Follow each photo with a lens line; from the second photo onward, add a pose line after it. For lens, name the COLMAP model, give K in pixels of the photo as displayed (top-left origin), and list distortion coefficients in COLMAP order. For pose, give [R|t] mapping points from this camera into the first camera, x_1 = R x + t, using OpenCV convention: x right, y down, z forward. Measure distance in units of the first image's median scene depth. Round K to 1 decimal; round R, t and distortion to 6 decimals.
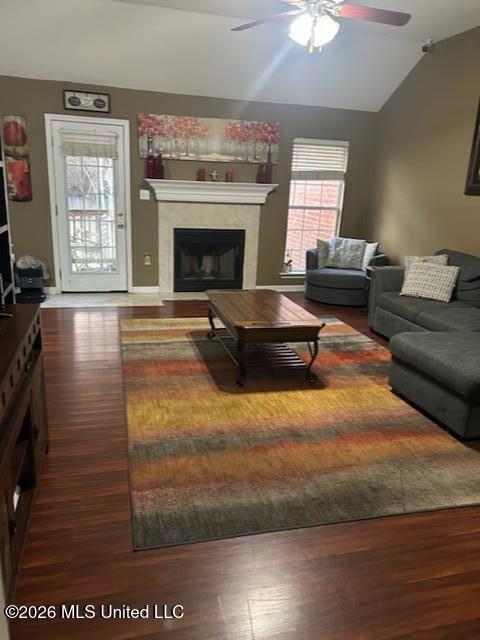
lens RADIAL K [[480.6, 0, 240.0], [0, 480.6, 320.0], [0, 0, 1]] dist [0.067327, -0.066110]
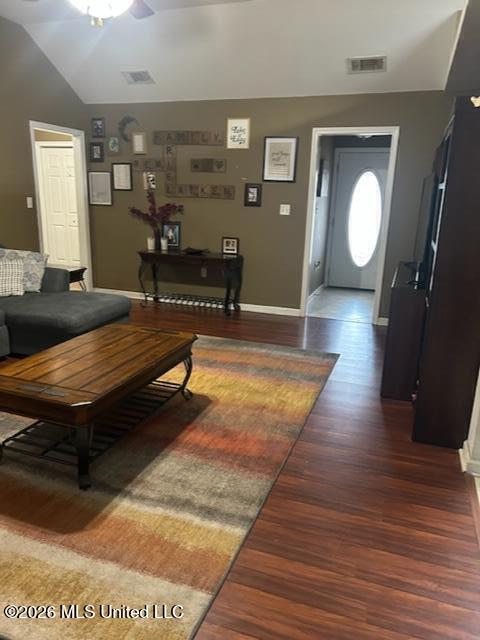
lens RADIAL K [[486.4, 0, 229.2], [0, 486.4, 318.9], [0, 0, 1]] dist [0.051327, -0.054200]
pose [[-0.809062, -0.212849, 0.547827, -0.469390], [0.100483, 0.868297, 0.485761, -0.385614], [-0.579071, 0.448058, -0.681118, 1.293179]]
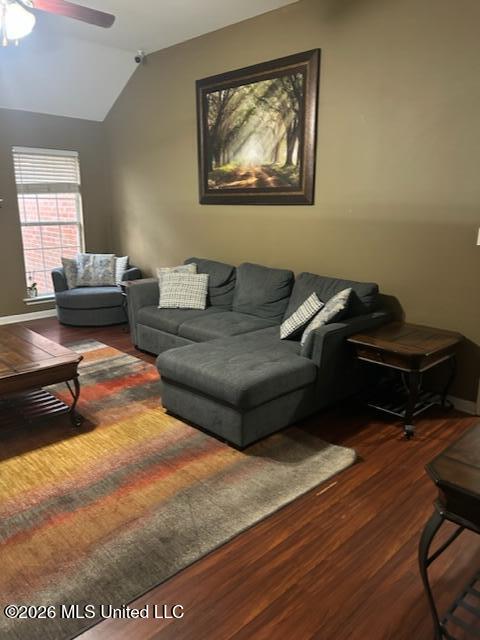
lens RADIAL K [[480.6, 0, 240.0], [0, 480.6, 320.0], [0, 0, 1]] dist [0.067327, -0.066110]
pose [[0.875069, -0.159037, 0.457123, 0.030382], [0.167942, 0.985565, 0.021396, -0.024790], [-0.453927, 0.058048, 0.889146, 0.071418]]
